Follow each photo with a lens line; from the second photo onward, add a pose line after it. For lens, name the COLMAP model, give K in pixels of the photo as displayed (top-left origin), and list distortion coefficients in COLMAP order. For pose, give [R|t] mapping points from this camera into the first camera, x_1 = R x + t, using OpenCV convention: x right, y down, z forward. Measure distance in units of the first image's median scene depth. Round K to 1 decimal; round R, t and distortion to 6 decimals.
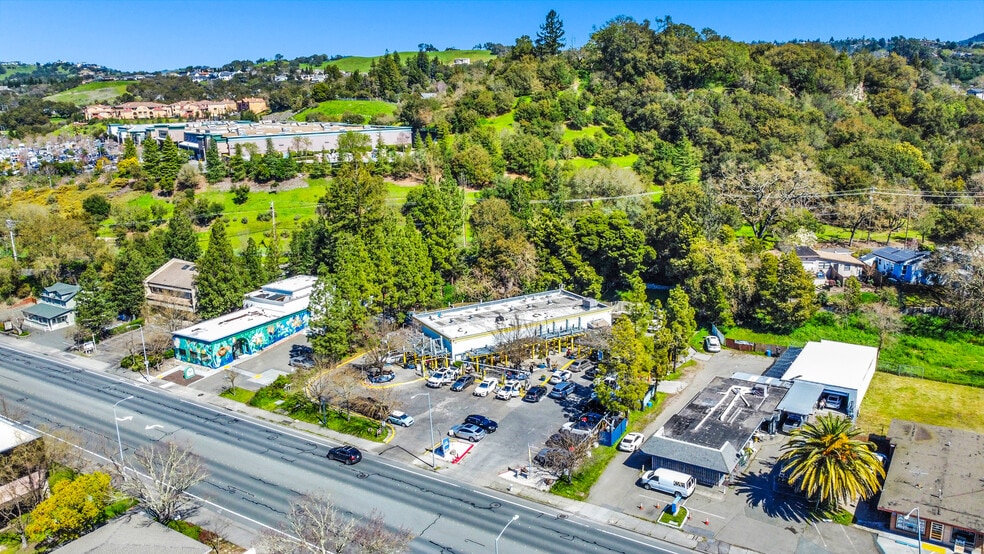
lens RADIAL K [[735.7, 0, 495.0], [0, 735.7, 285.5], [0, 0, 1]] dist [0.023596, 0.062666]
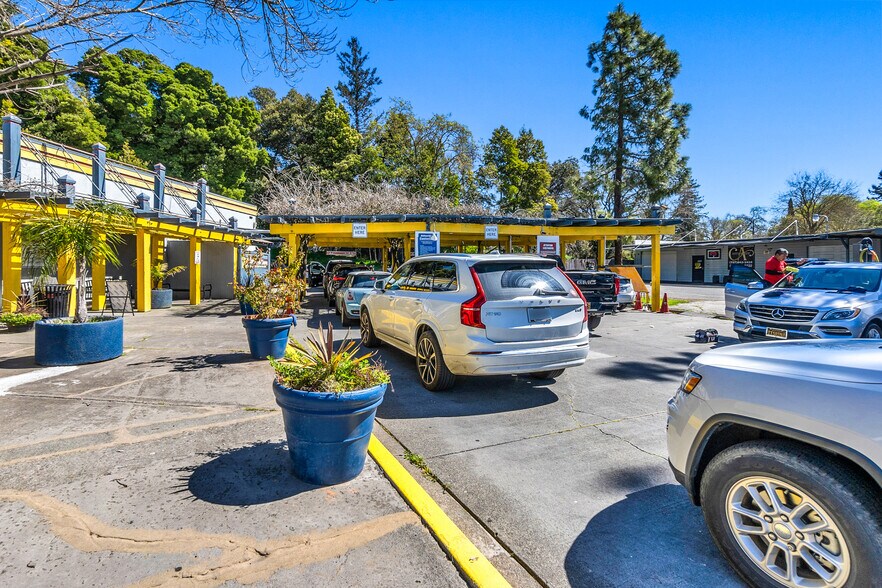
lens RADIAL K [[425.8, 0, 397.2], [0, 425.8, 258.8], [0, 0, 1]] dist [0.001297, -0.001625]
pose [[0.608986, 0.039751, 0.792184, 0.037251], [0.180132, 0.965716, -0.186934, 0.094280], [-0.772456, 0.256538, 0.580948, 0.774714]]
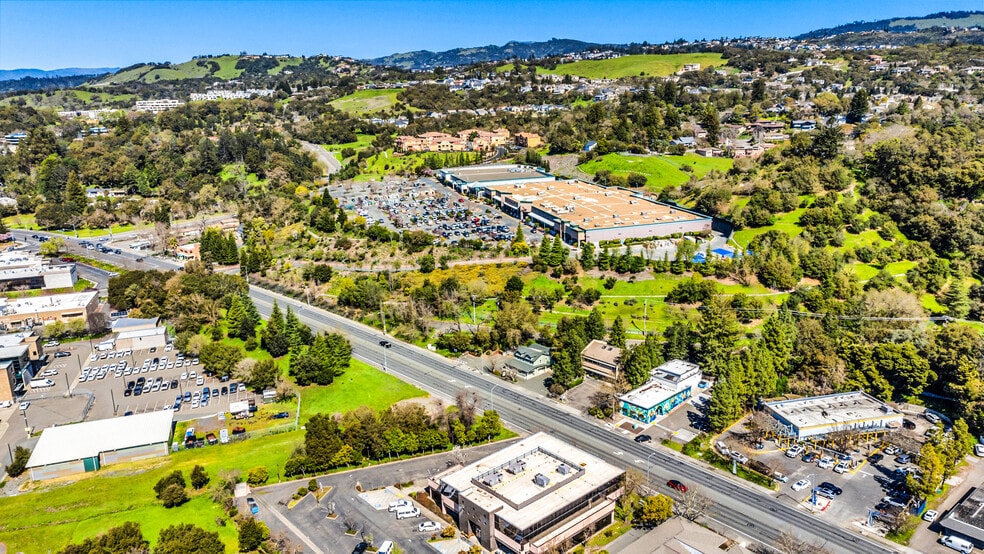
lens RADIAL K [[735.7, 0, 489.9], [0, 735.7, 275.2], [0, 0, 1]] dist [0.023596, 0.062666]
pose [[0.962903, 0.073609, -0.259616, -0.267402], [-0.068987, 0.997255, 0.026883, -0.223429], [0.260882, -0.007975, 0.965338, -0.673133]]
